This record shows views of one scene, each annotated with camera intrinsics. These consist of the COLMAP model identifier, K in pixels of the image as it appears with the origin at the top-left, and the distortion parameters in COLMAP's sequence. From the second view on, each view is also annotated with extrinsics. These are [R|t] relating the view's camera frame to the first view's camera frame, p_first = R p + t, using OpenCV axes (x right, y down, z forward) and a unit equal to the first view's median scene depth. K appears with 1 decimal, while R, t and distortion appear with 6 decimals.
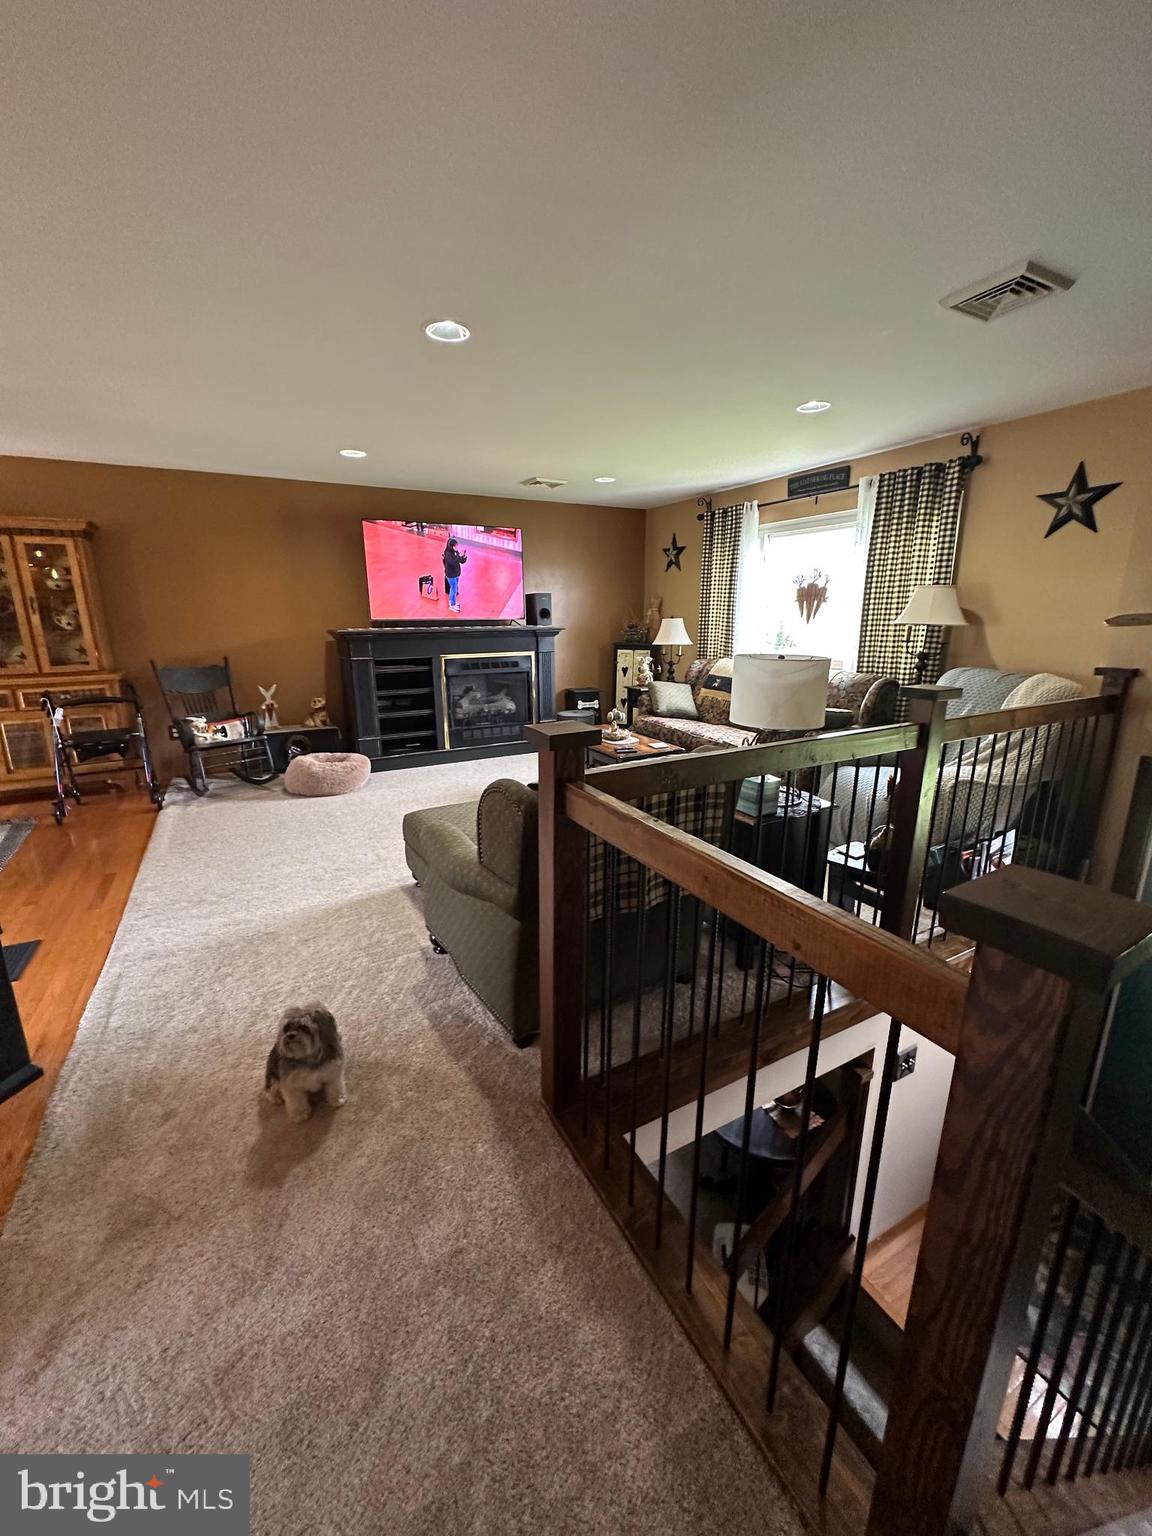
lens RADIAL K [[618.3, 0, 572.6], [0, 618.3, 766.2], [0, 0, 1]] dist [-0.001341, 0.000740]
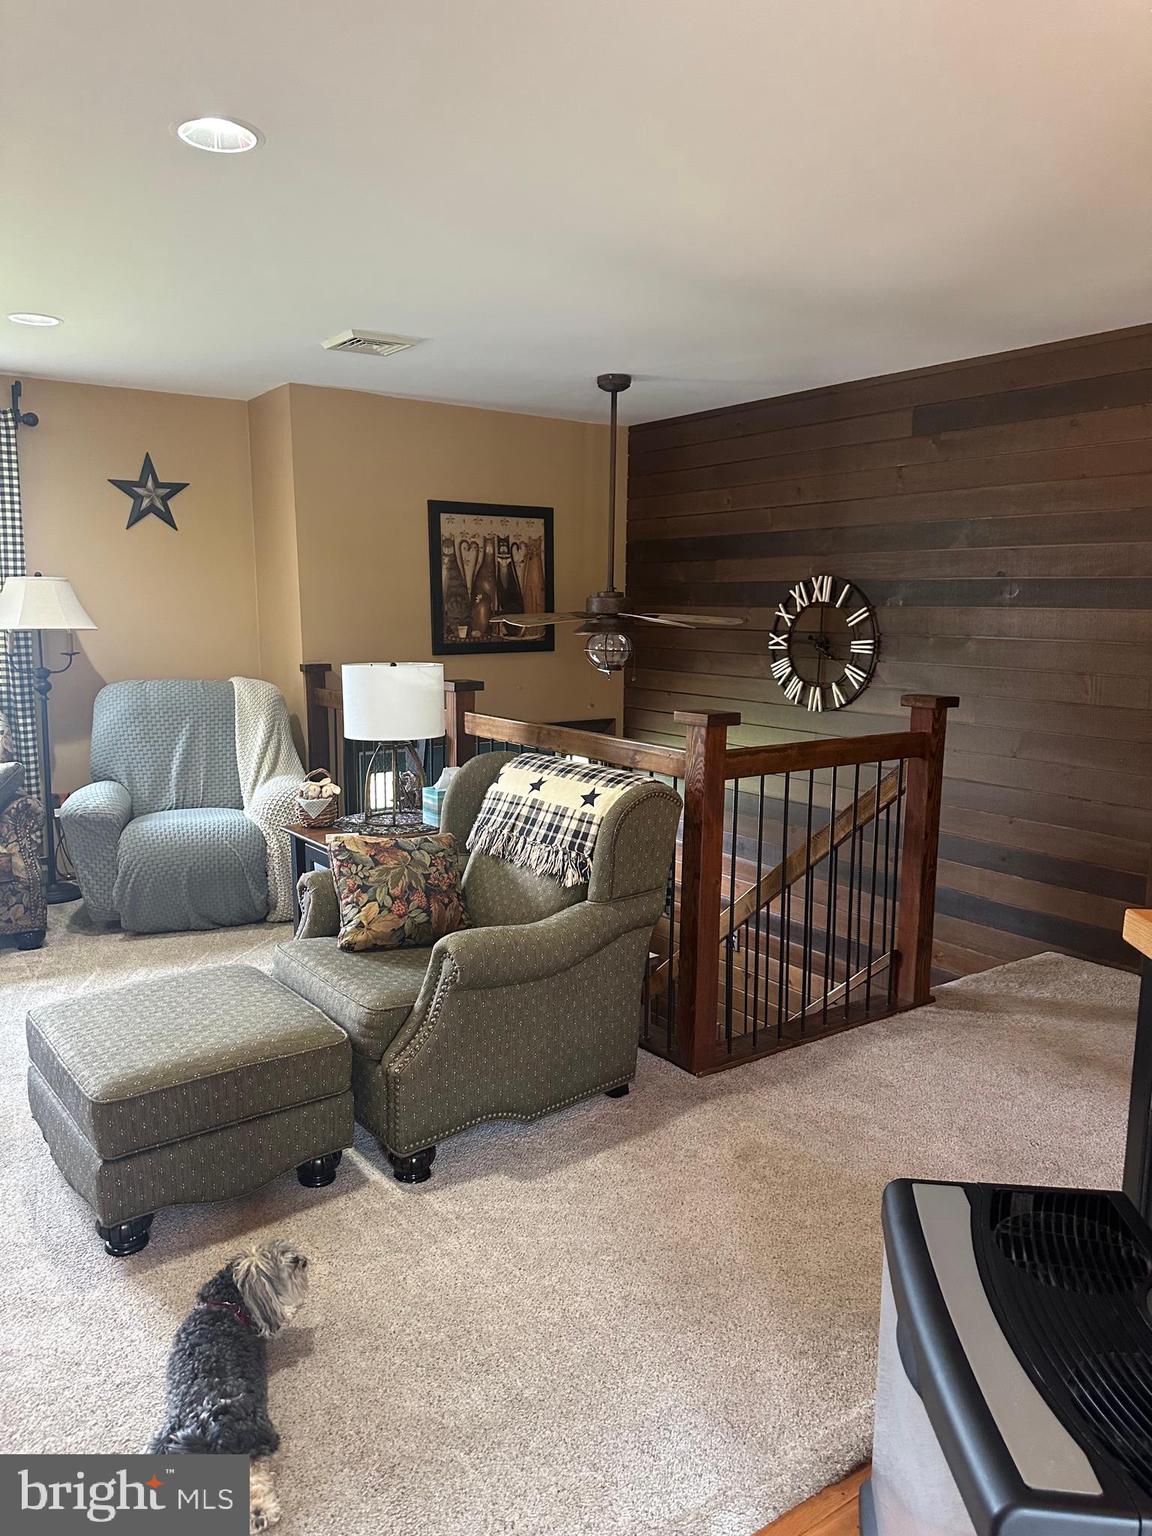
lens RADIAL K [[1084.8, 0, 544.5], [0, 1084.8, 757.2], [0, 0, 1]] dist [0.065881, -0.086432]
pose [[-0.118719, -0.133761, 0.983877, -0.699482], [0.242537, 0.956963, 0.159367, -0.130290], [-0.962851, 0.257546, -0.081168, 0.509380]]
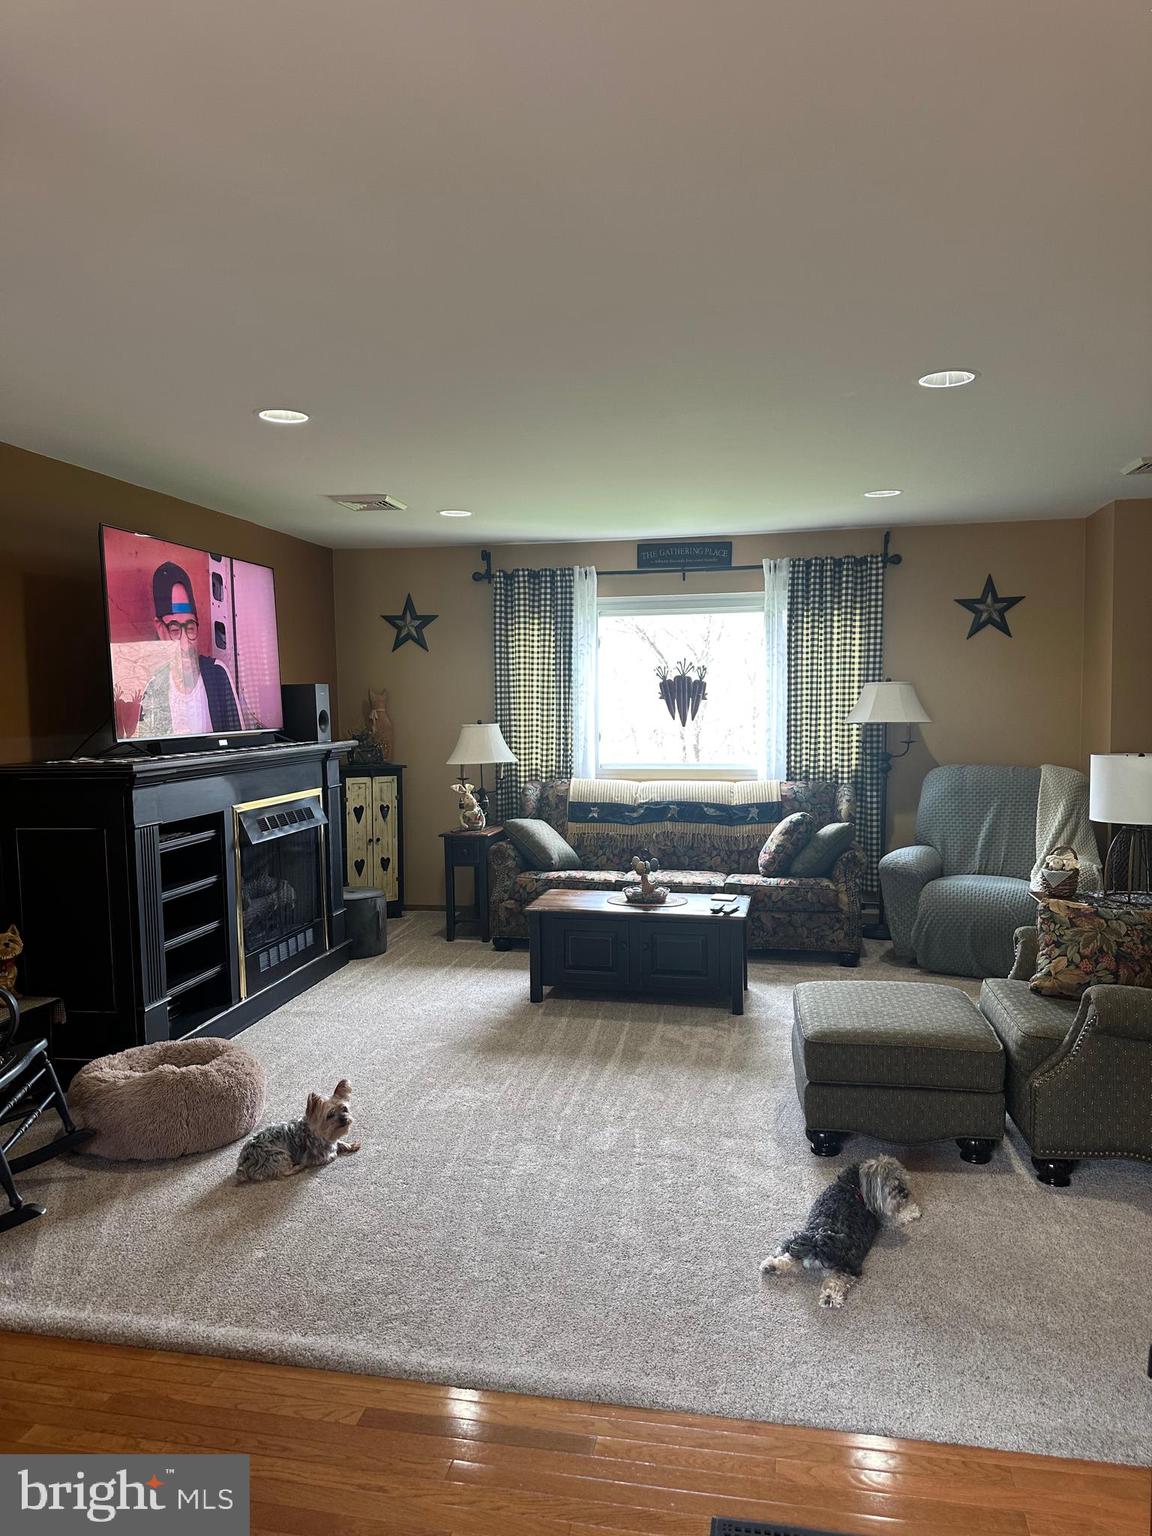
lens RADIAL K [[1084.8, 0, 563.7], [0, 1084.8, 764.8], [0, 0, 1]] dist [0.065881, -0.086432]
pose [[0.636904, -0.051883, 0.769195, -0.884108], [0.198723, 0.975065, -0.098777, -0.090868], [-0.744891, 0.215768, 0.631334, 0.307293]]
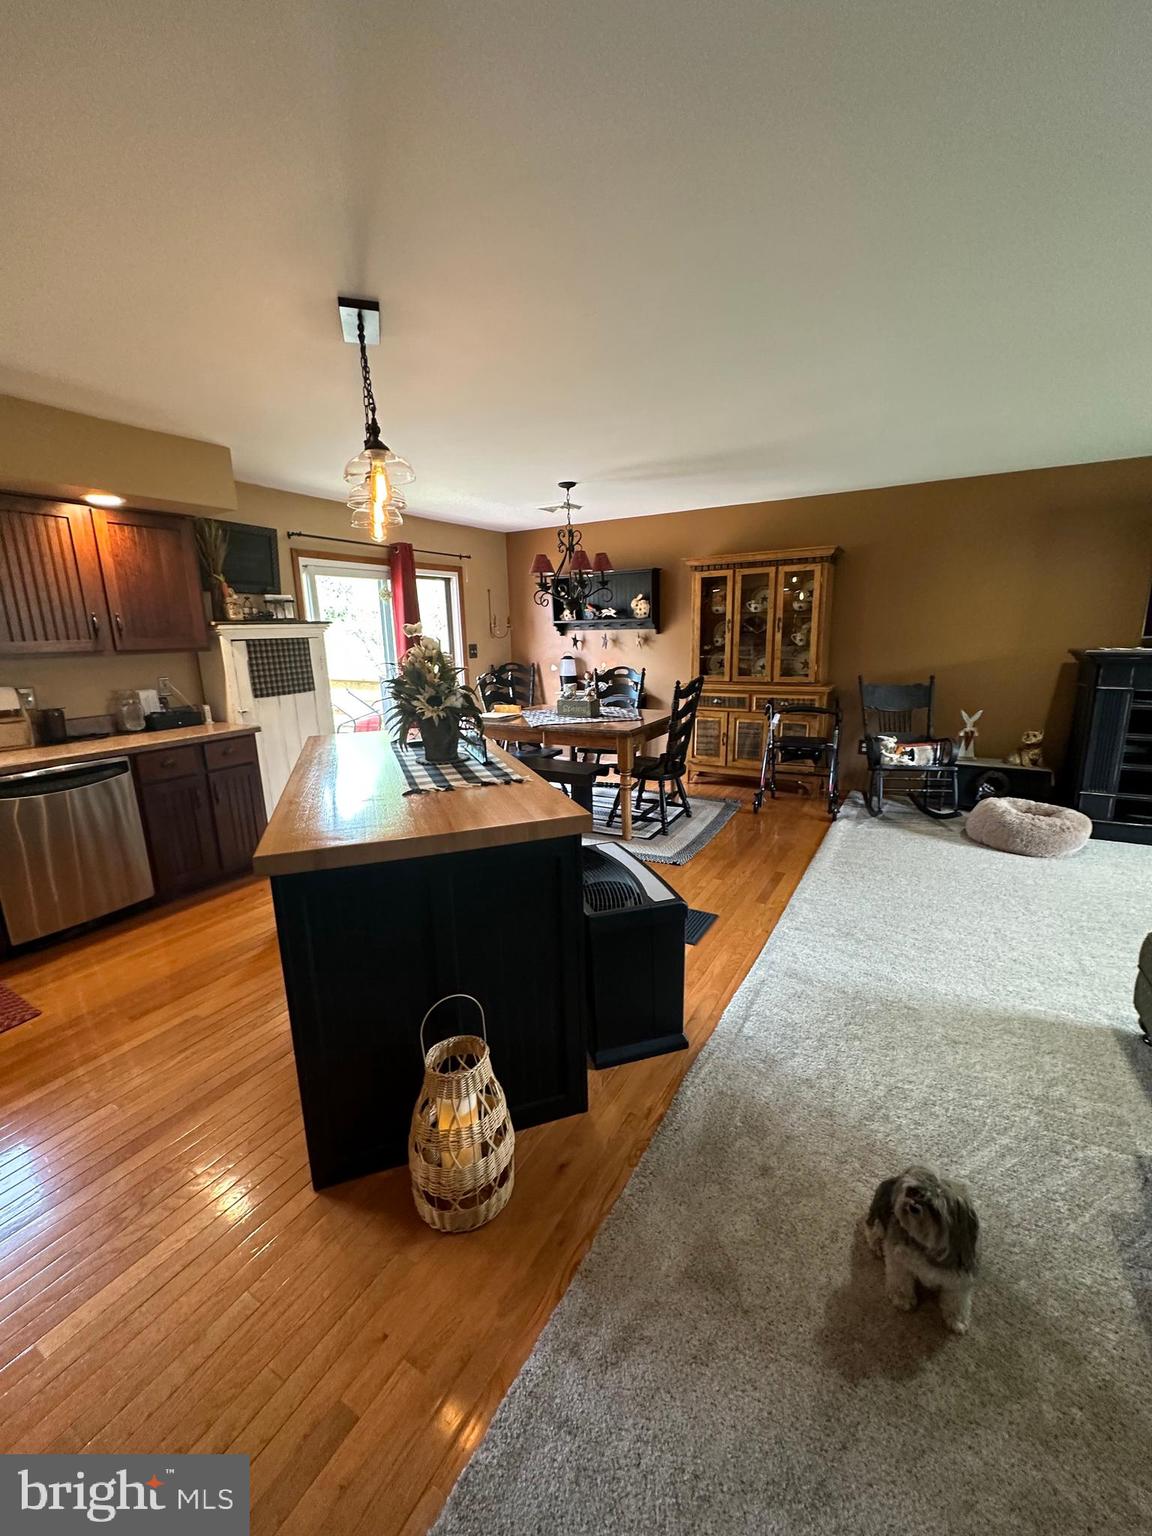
lens RADIAL K [[618.3, 0, 576.0], [0, 618.3, 768.9], [0, 0, 1]] dist [-0.001341, 0.000740]
pose [[0.525866, 0.180266, -0.831245, -0.050003], [-0.191268, 0.977316, 0.090942, -0.025066], [0.828783, 0.111167, 0.548416, 0.065431]]
